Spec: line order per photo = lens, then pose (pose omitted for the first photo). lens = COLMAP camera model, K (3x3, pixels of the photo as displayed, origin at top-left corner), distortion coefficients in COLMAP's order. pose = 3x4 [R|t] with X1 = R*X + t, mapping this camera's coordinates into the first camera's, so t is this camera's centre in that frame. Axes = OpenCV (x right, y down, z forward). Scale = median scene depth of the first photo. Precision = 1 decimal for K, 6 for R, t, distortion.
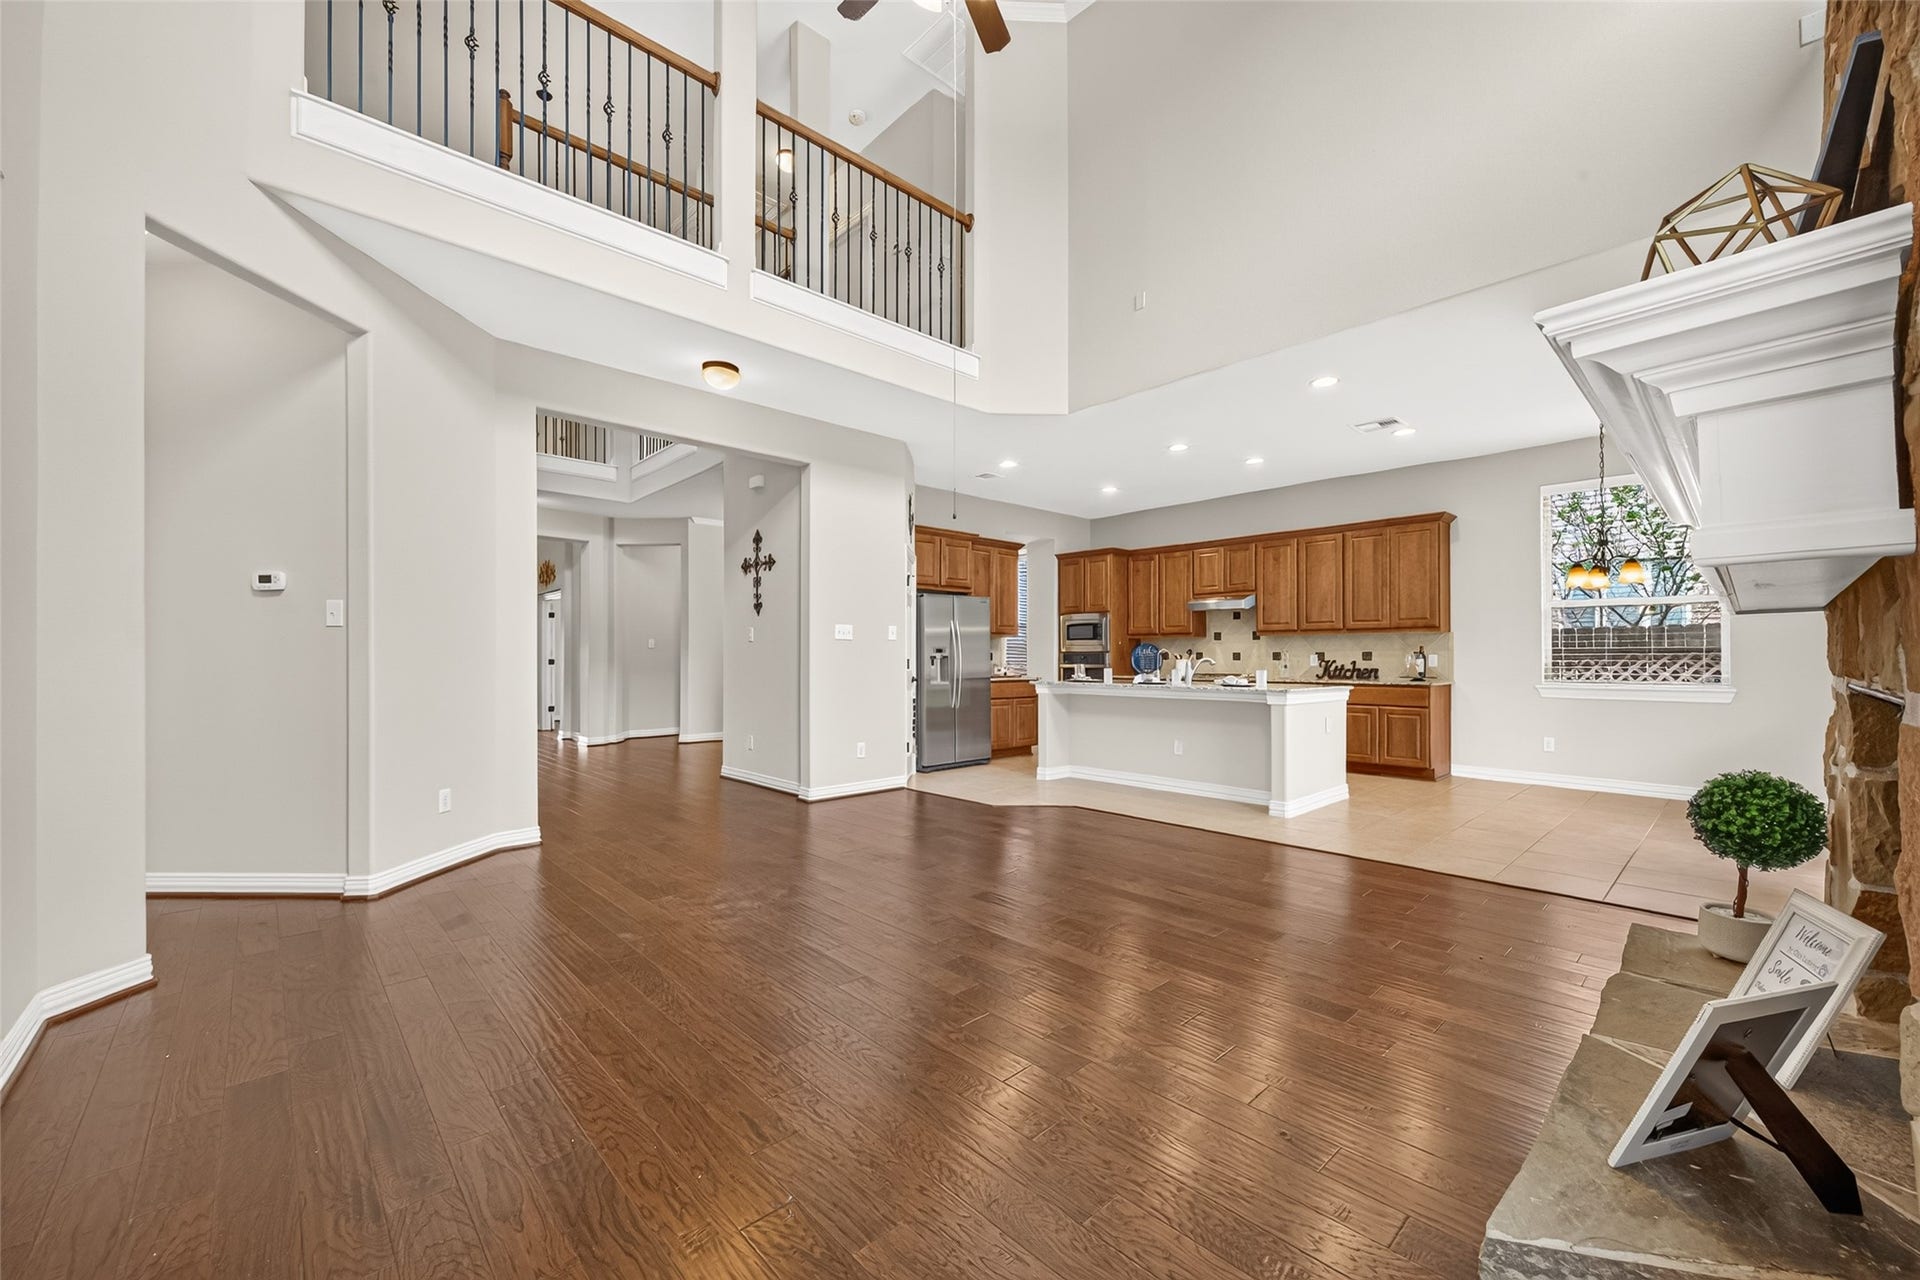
lens RADIAL K [[754.5, 0, 963.5], [0, 754.5, 656.0], [0, 0, 1]] dist [0.003226, -0.001788]
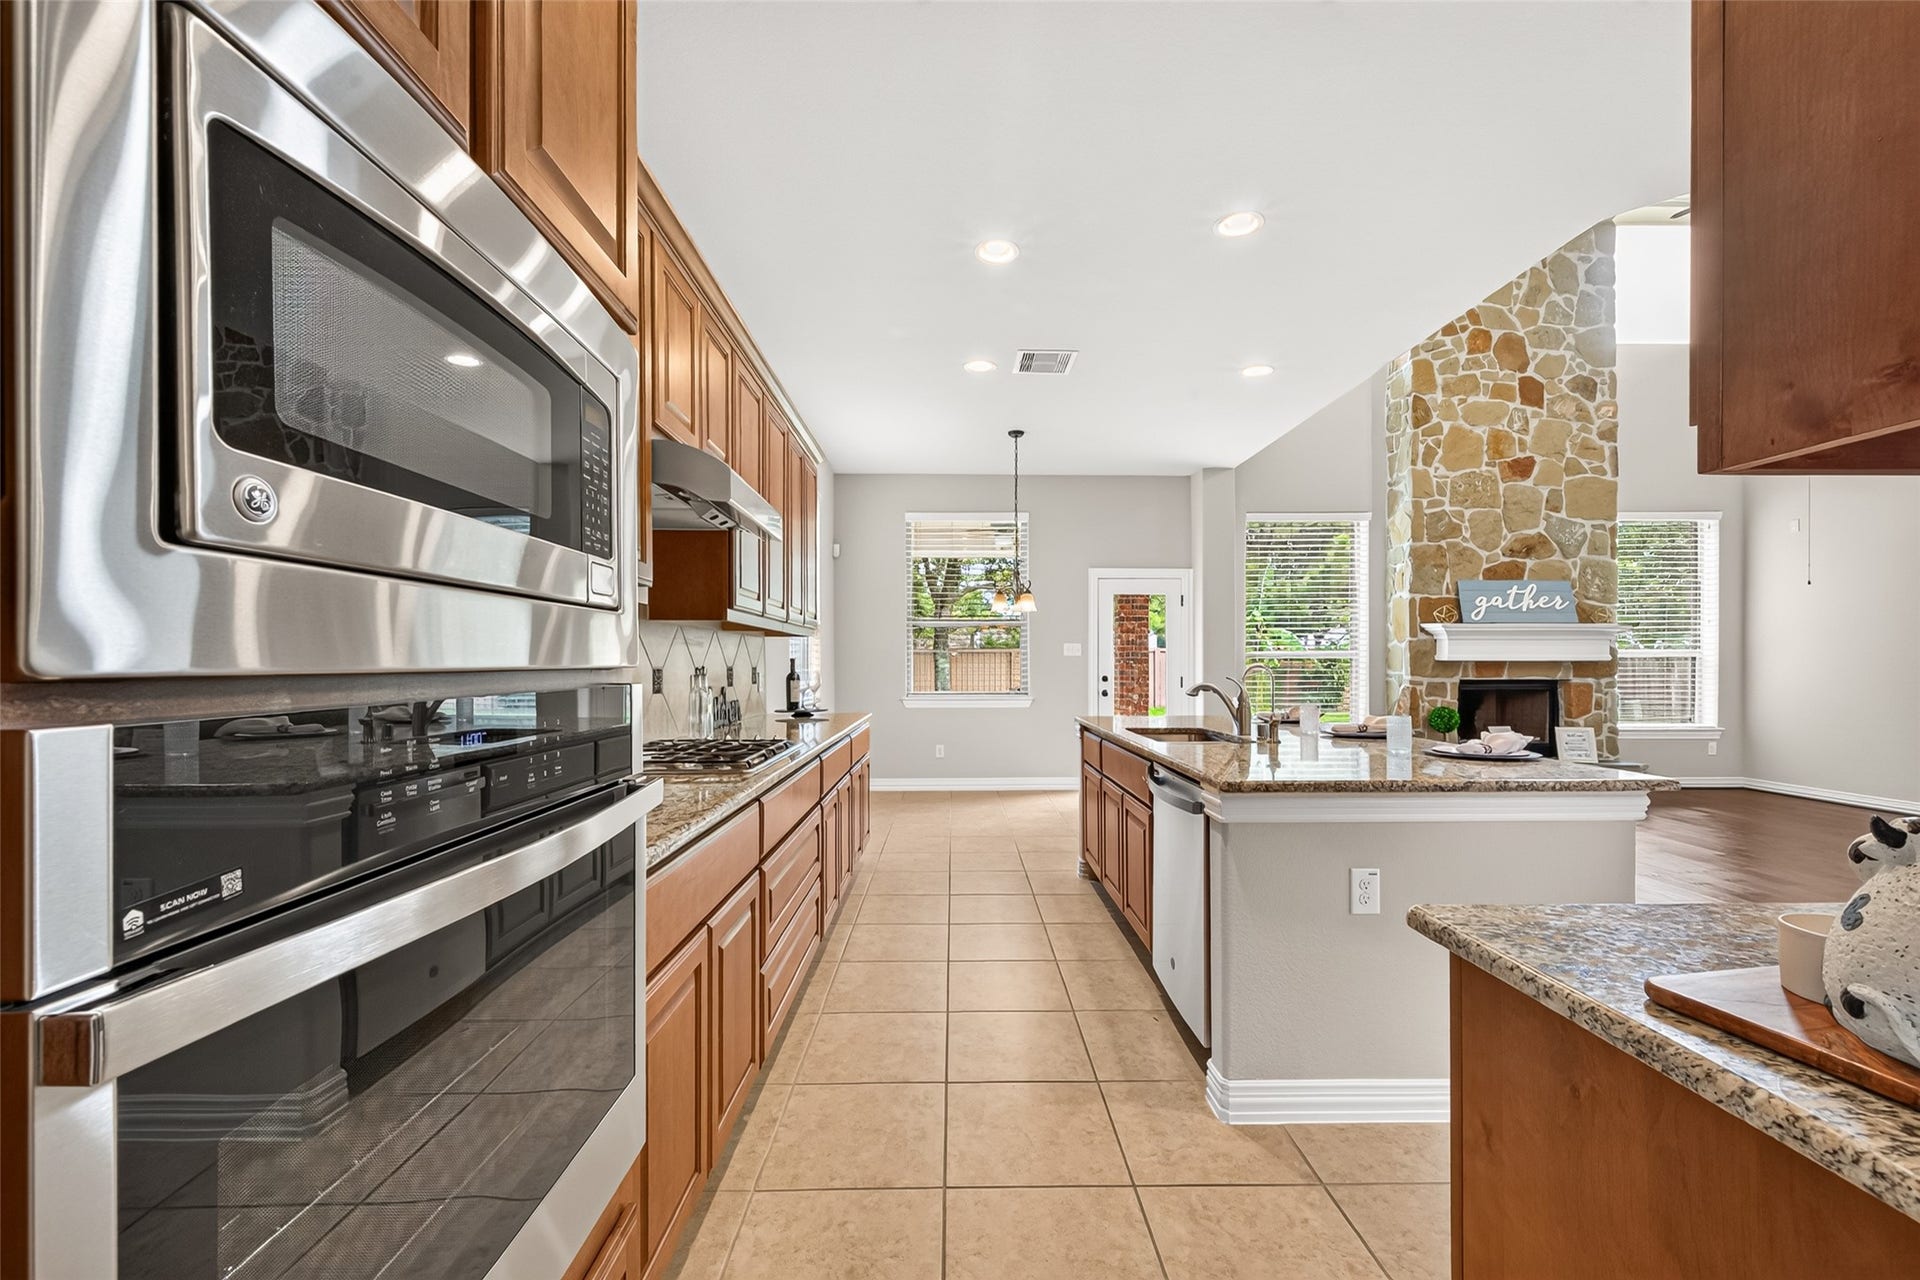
lens RADIAL K [[754.5, 0, 971.0], [0, 754.5, 662.4], [0, 0, 1]] dist [0.003226, -0.001788]
pose [[-0.742654, 0.002199, 0.669672, 0.082258], [0.000483, 0.999996, -0.002748, -0.007472], [-0.669676, -0.001717, -0.742652, 1.225114]]
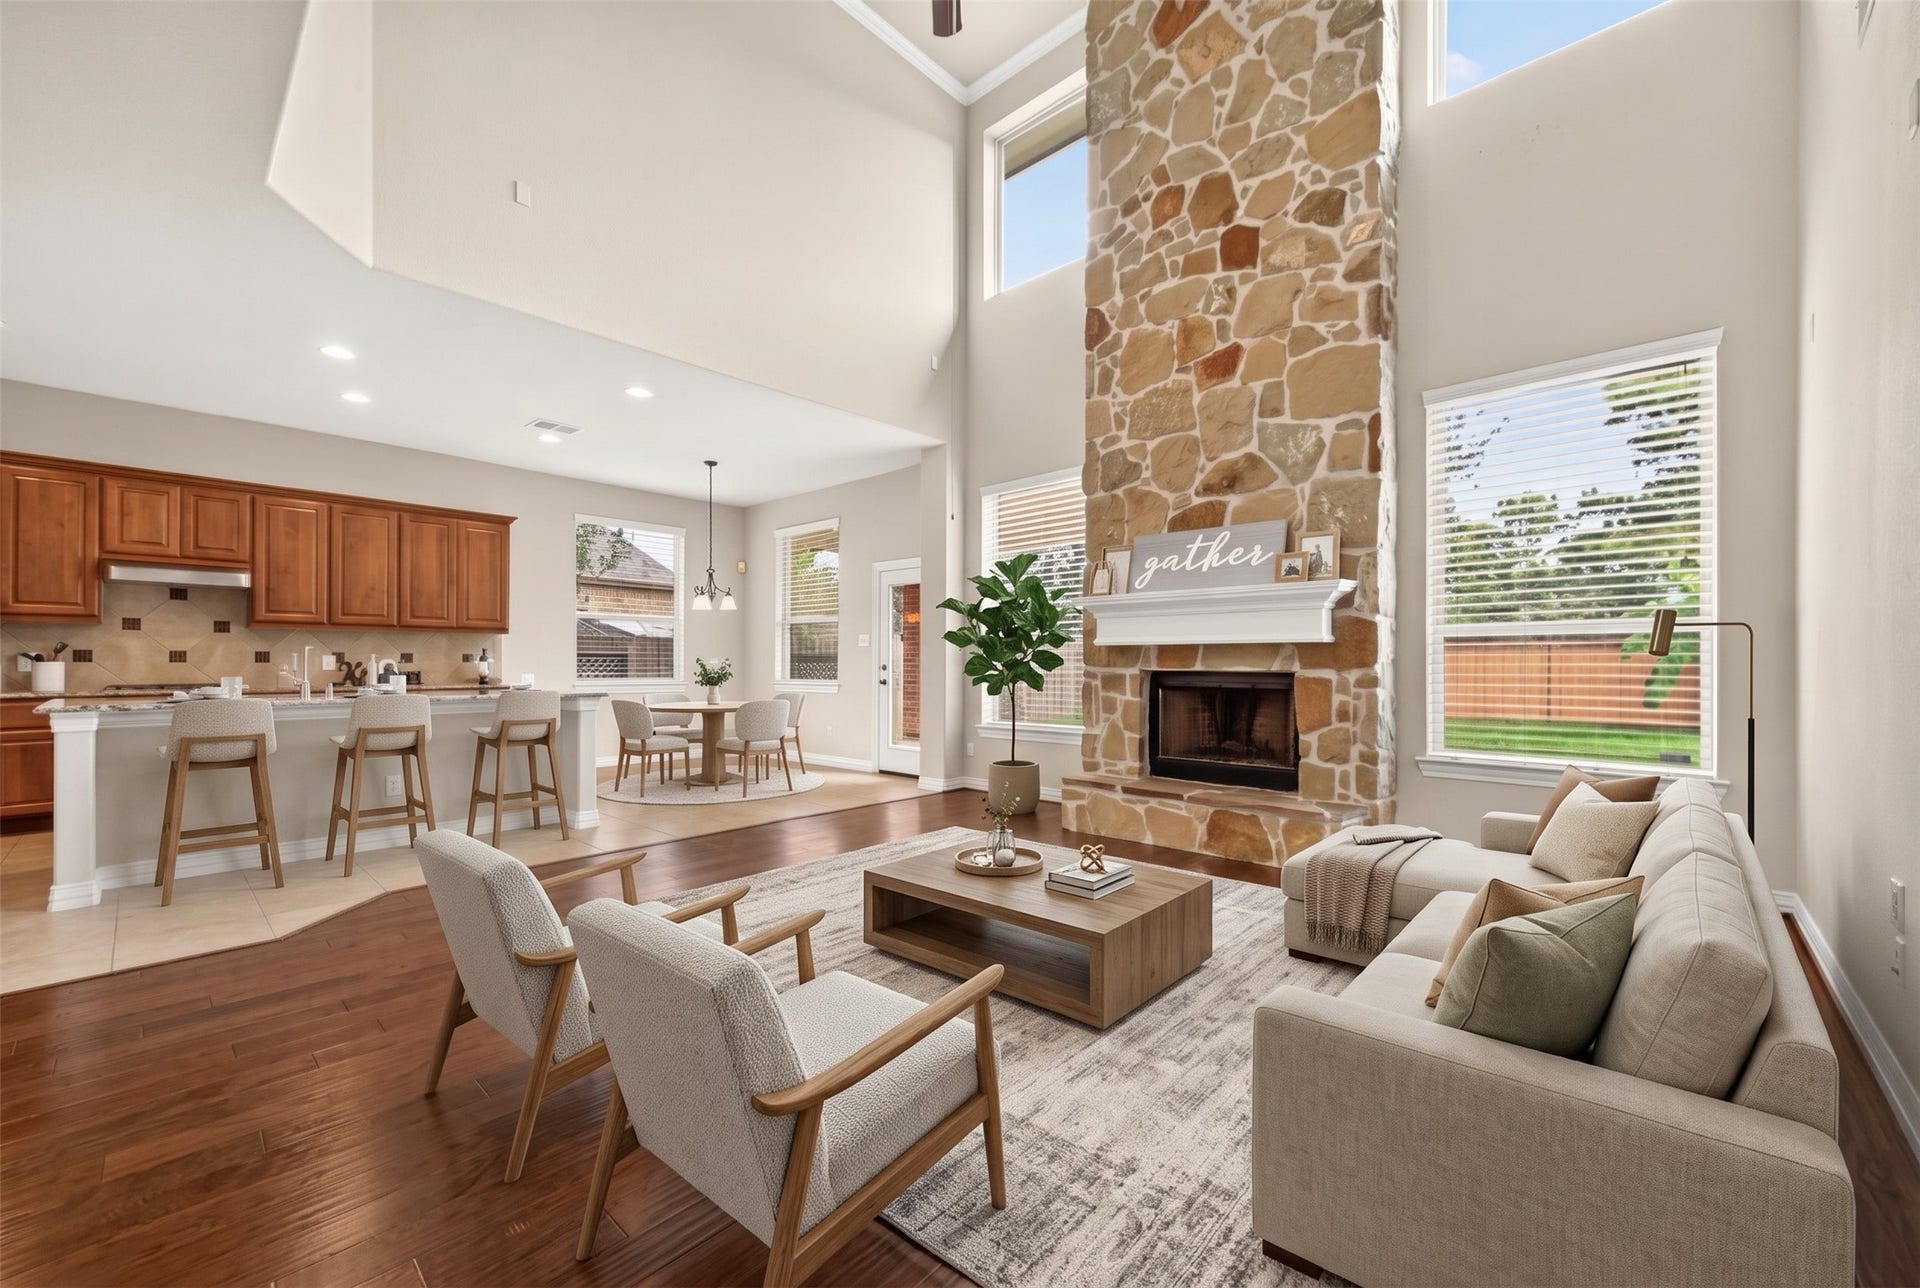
lens RADIAL K [[754.5, 0, 968.4], [0, 754.5, 659.3], [0, 0, 1]] dist [0.003226, -0.001788]
pose [[-0.083684, 0.006302, 0.996472, -0.378981], [-0.003643, 0.999971, -0.006630, 0.004993], [-0.996486, -0.004185, -0.083659, 0.412682]]
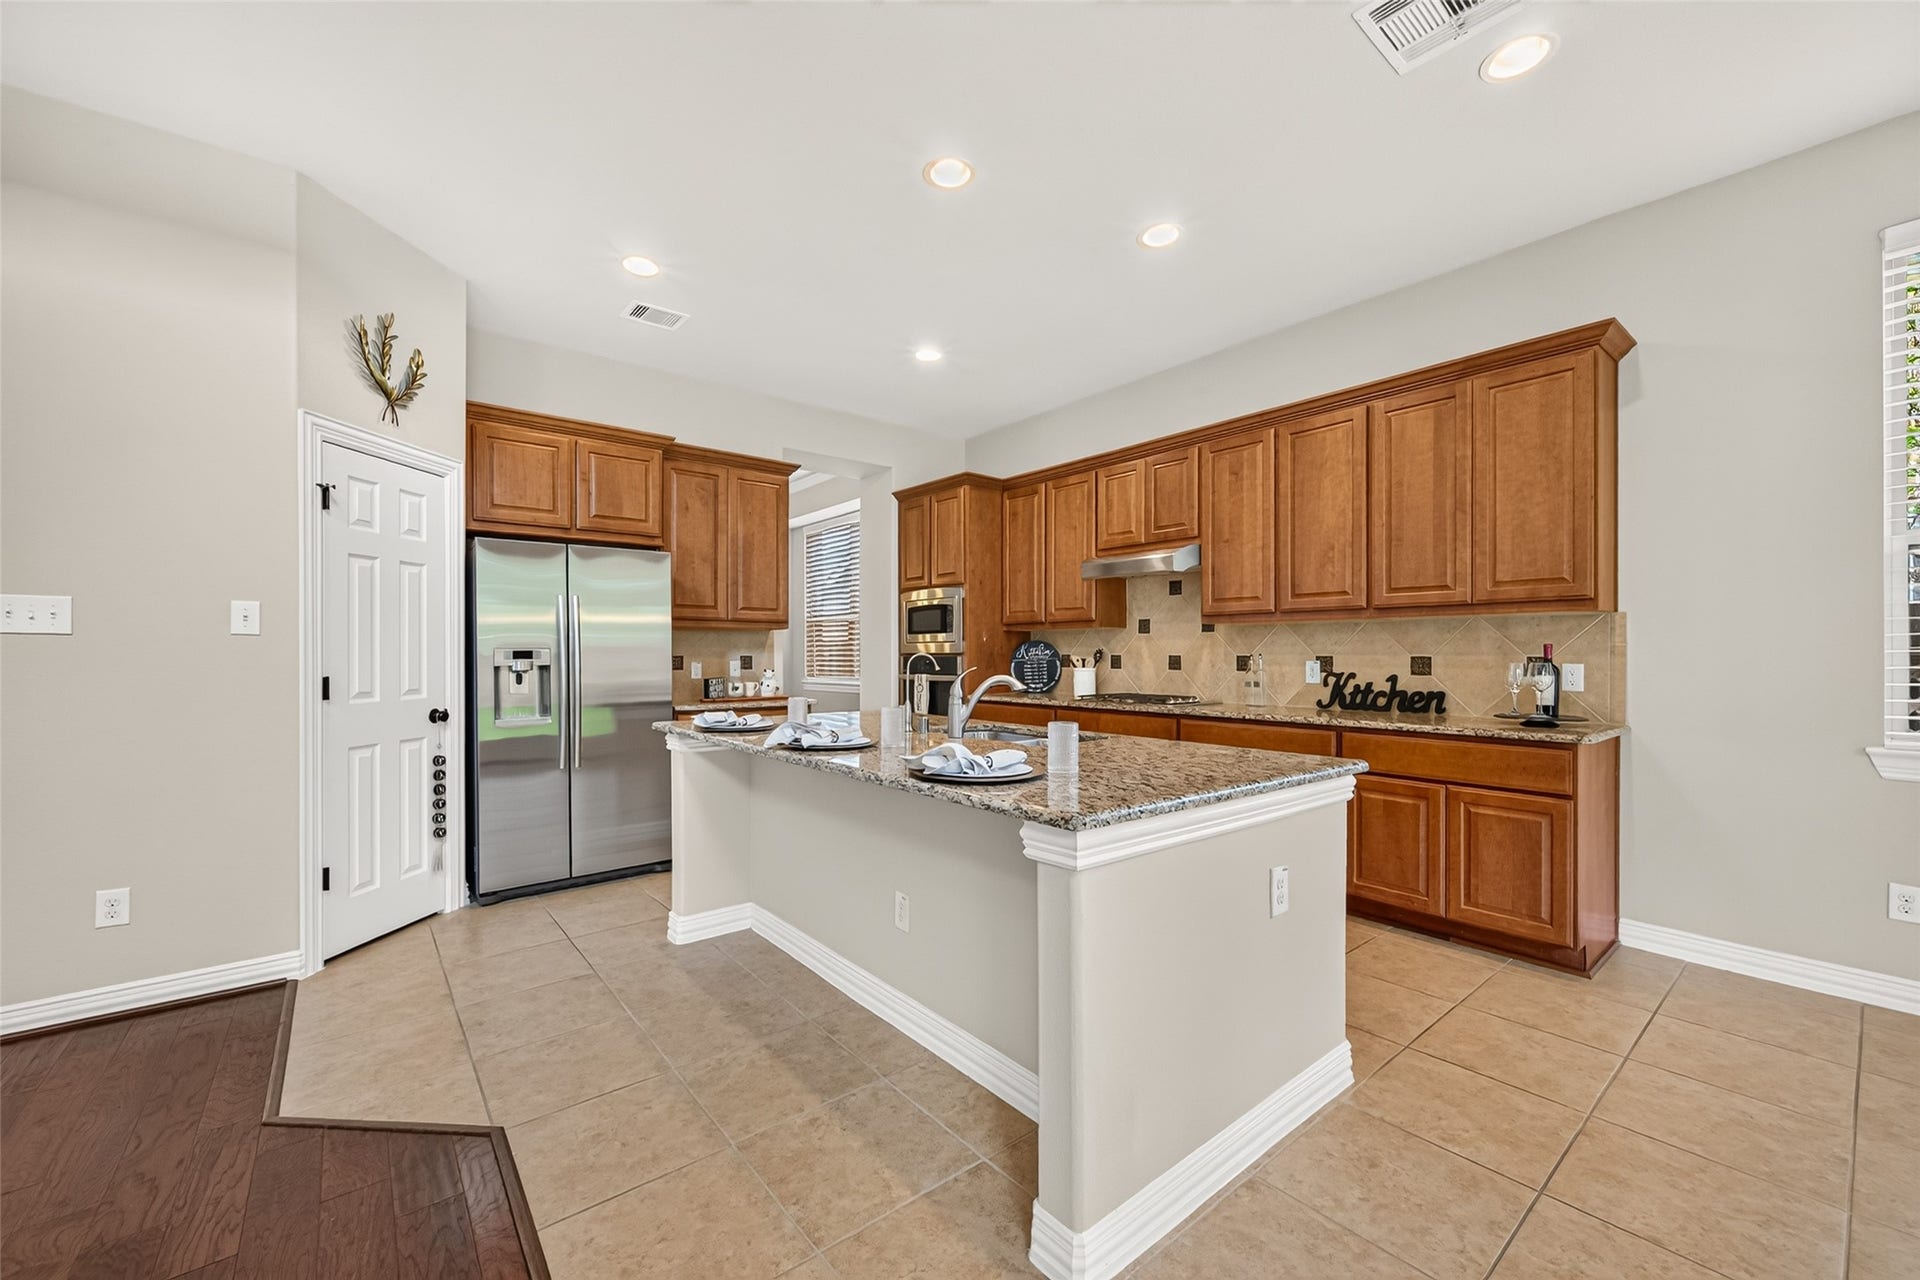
lens RADIAL K [[754.5, 0, 965.5], [0, 754.5, 652.1], [0, 0, 1]] dist [0.003226, -0.001788]
pose [[0.997666, -0.000854, -0.068271, 0.272960], [0.000991, 0.999998, 0.001975, -0.009293], [0.068269, -0.002038, 0.997665, 0.491822]]
